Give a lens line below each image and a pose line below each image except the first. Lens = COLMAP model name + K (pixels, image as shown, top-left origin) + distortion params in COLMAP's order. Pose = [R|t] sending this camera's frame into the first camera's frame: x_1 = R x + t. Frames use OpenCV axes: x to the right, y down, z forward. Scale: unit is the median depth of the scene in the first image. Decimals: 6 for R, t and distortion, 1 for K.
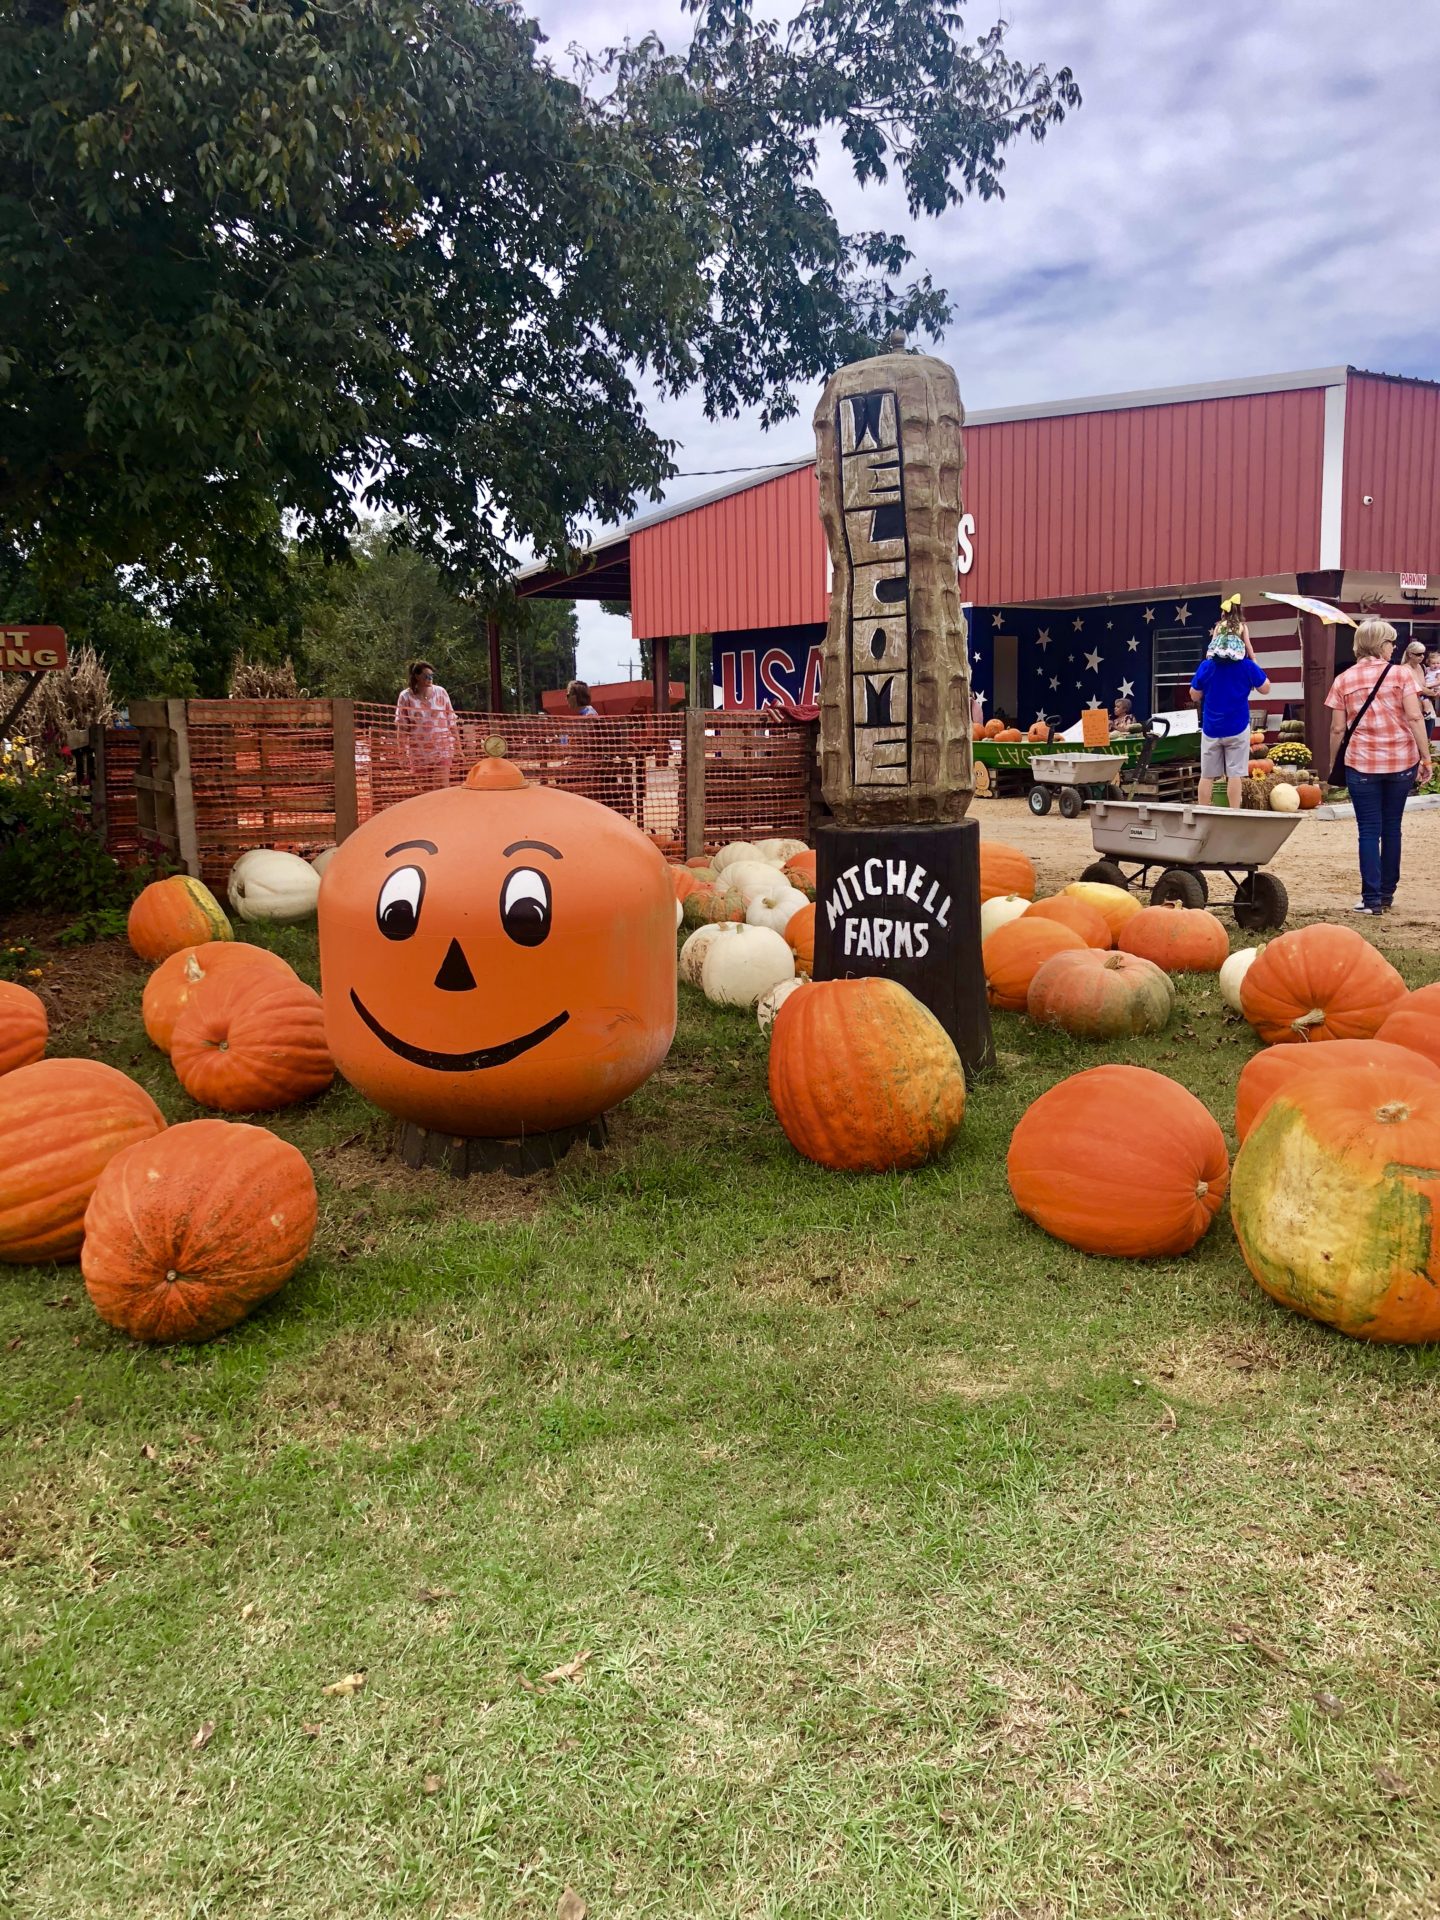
lens RADIAL K [[1584.0, 0, 720.0], [0, 1584.0, 960.0], [0, 0, 1]] dist [0.055535, 0.000596]
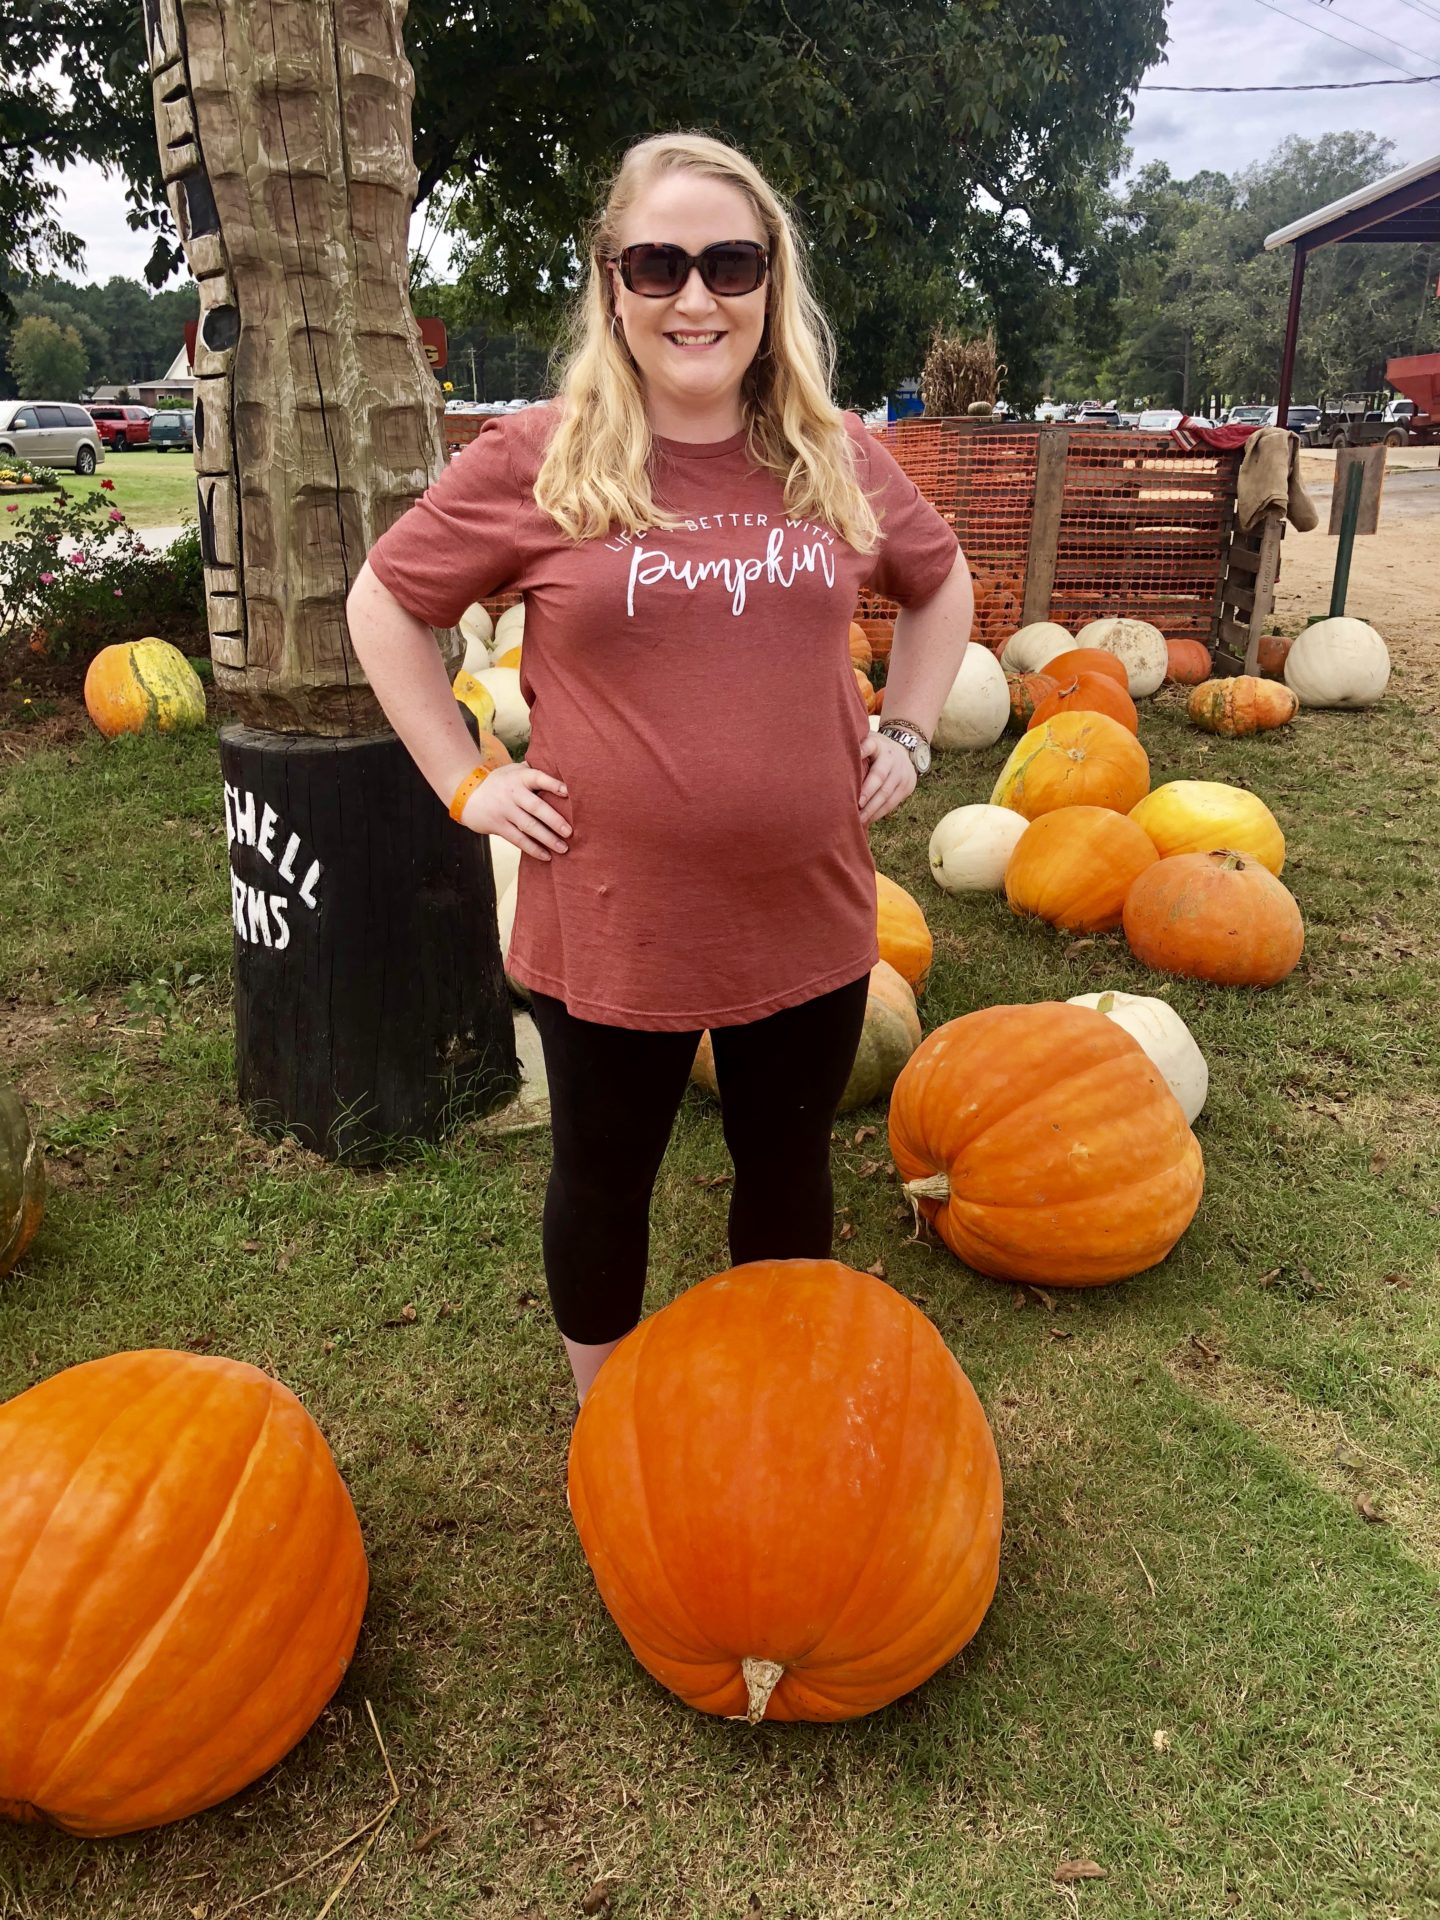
lens RADIAL K [[1596.1, 0, 720.0], [0, 1596.1, 960.0], [0, 0, 1]] dist [0.009669, 0.008002]
pose [[0.859515, 0.184455, -0.476666, 0.575907], [-0.087726, 0.972009, 0.217952, -0.149912], [0.503526, -0.145517, 0.851638, 0.554509]]
